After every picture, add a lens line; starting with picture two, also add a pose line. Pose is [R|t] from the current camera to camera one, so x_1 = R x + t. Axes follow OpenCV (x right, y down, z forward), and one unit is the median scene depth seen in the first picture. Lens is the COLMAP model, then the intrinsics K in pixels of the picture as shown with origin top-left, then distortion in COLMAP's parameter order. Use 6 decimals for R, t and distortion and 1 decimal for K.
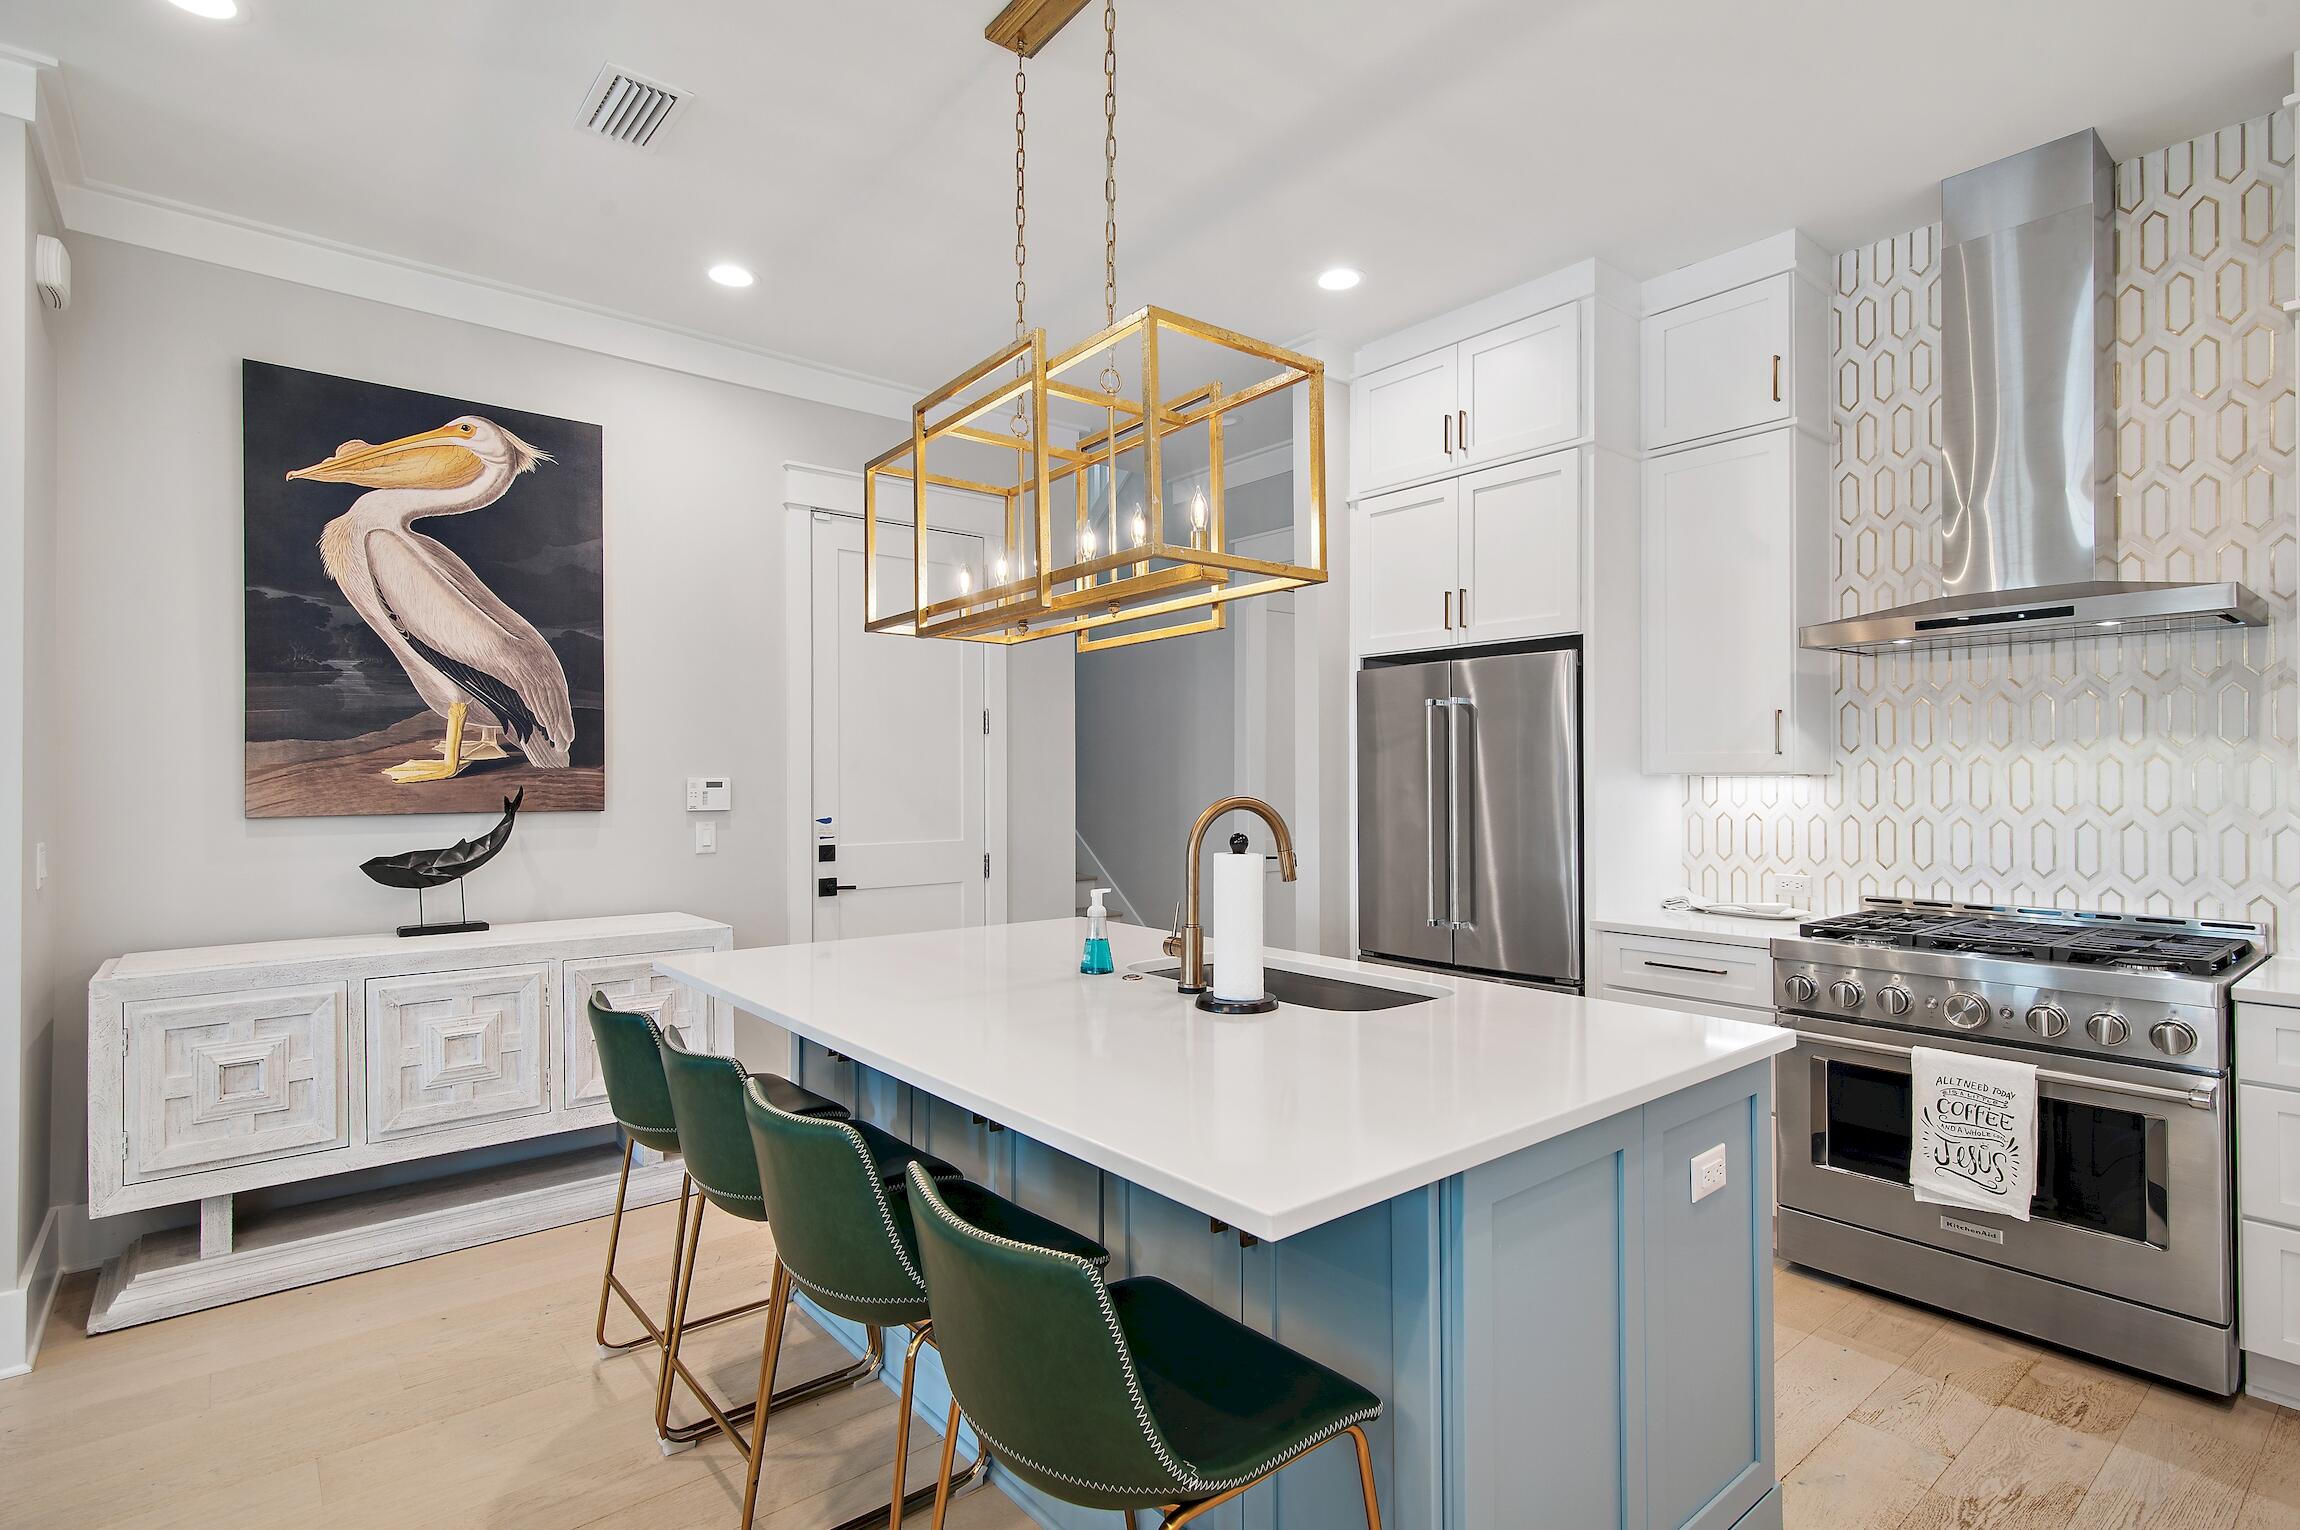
lens RADIAL K [[1118.7, 0, 1151.4], [0, 1118.7, 790.9], [0, 0, 1]] dist [0.001059, 0.000589]
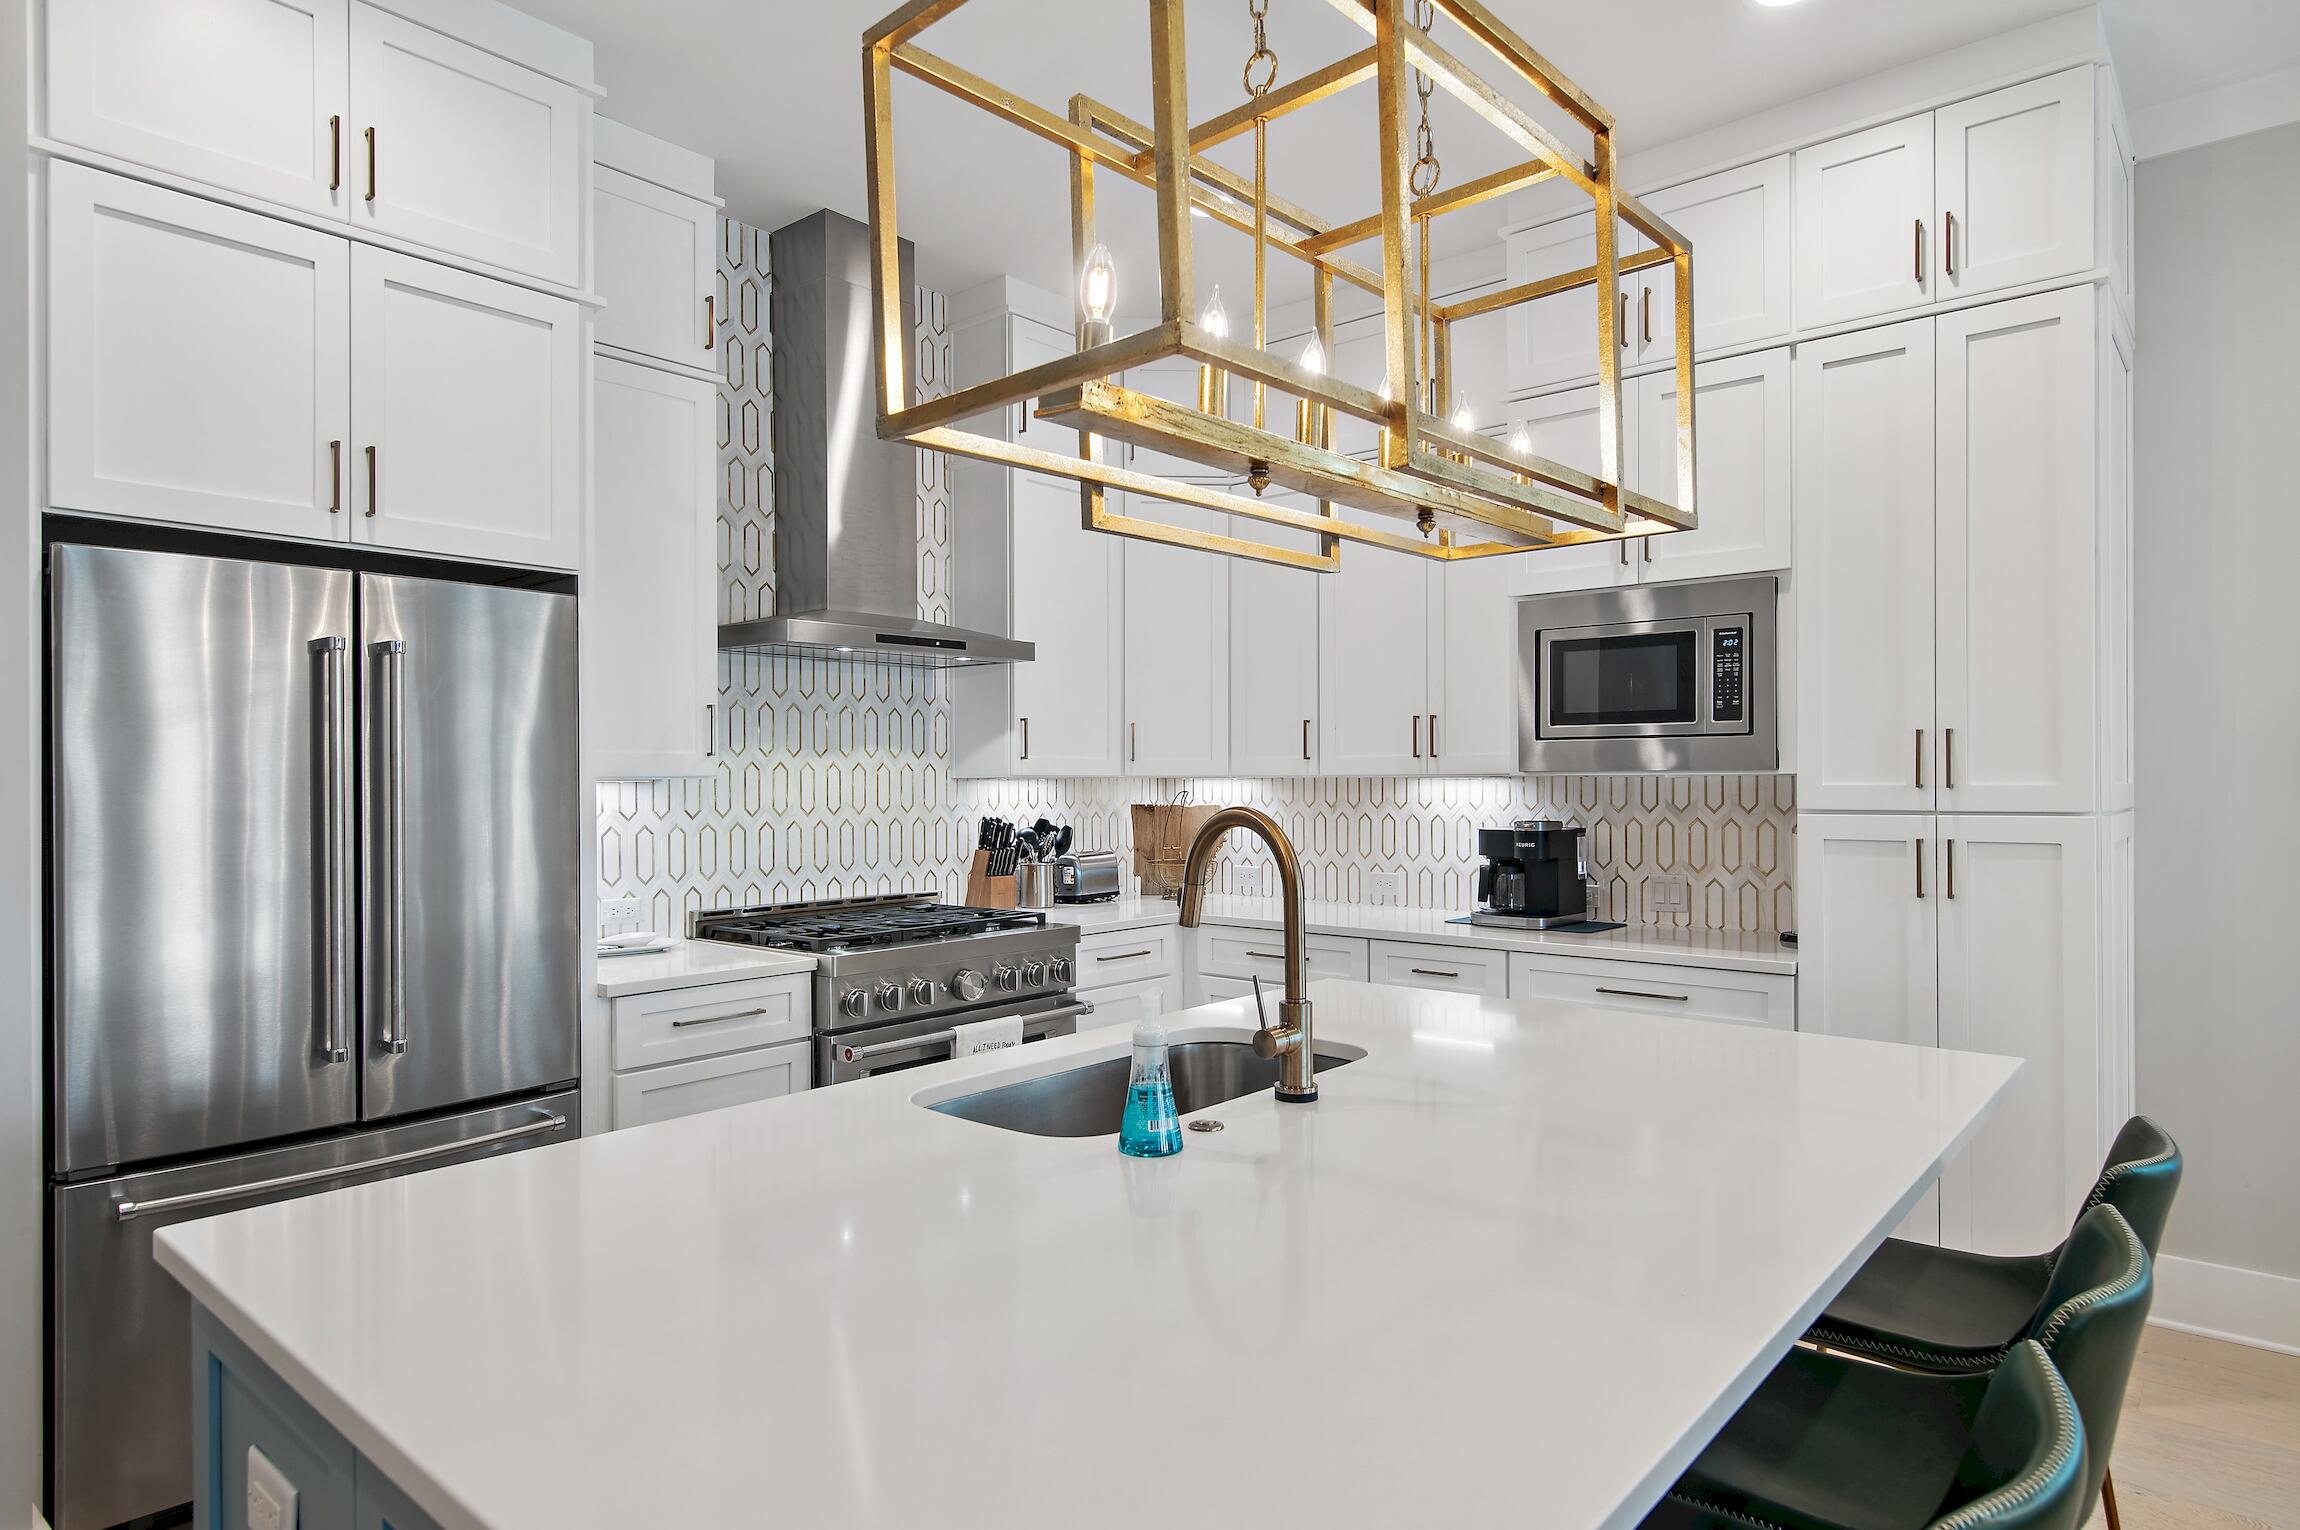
lens RADIAL K [[1295.8, 0, 1137.9], [0, 1295.8, 782.8], [0, 0, 1]] dist [0.003030, 0.001152]
pose [[-0.154345, -0.002007, 0.988015, -0.454241], [0.015253, 0.999874, 0.004414, -0.010584], [-0.987899, 0.015752, -0.154295, 0.778602]]
